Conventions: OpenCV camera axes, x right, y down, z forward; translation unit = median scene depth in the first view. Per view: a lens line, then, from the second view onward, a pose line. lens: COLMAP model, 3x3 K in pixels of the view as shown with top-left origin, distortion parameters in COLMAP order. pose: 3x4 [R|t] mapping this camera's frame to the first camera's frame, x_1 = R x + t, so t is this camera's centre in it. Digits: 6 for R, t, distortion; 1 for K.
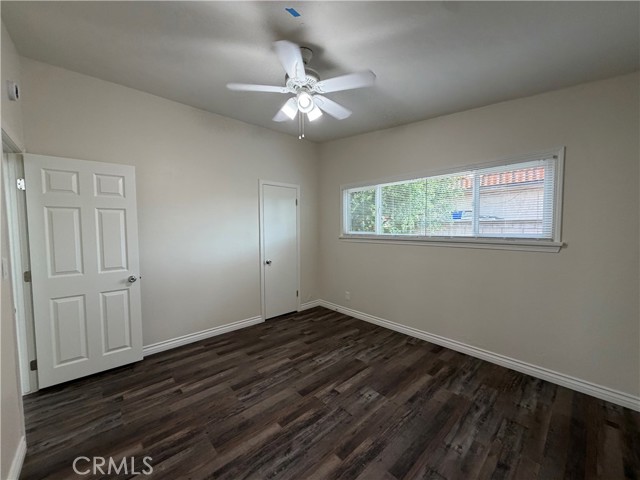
lens RADIAL K [[254.2, 0, 318.6], [0, 254.2, 239.0], [0, 0, 1]] dist [-0.000515, 0.000117]
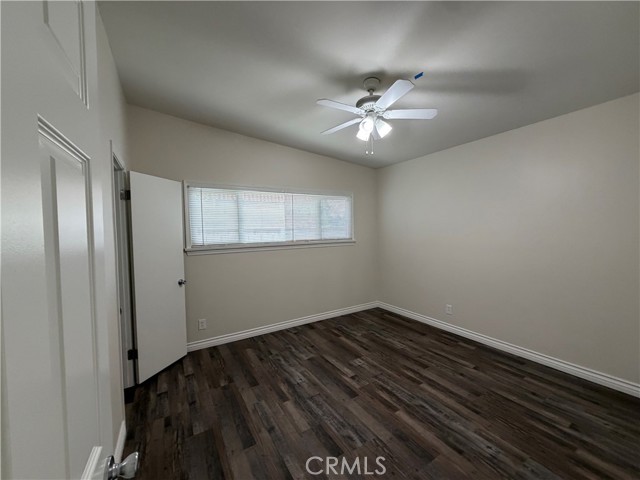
lens RADIAL K [[254.2, 0, 318.6], [0, 254.2, 239.0], [0, 0, 1]] dist [-0.000515, 0.000117]
pose [[0.194933, -0.031415, 0.980313, -0.921106], [0.070790, 0.997331, 0.017883, -0.042778], [-0.978259, 0.065911, 0.196637, 0.767362]]
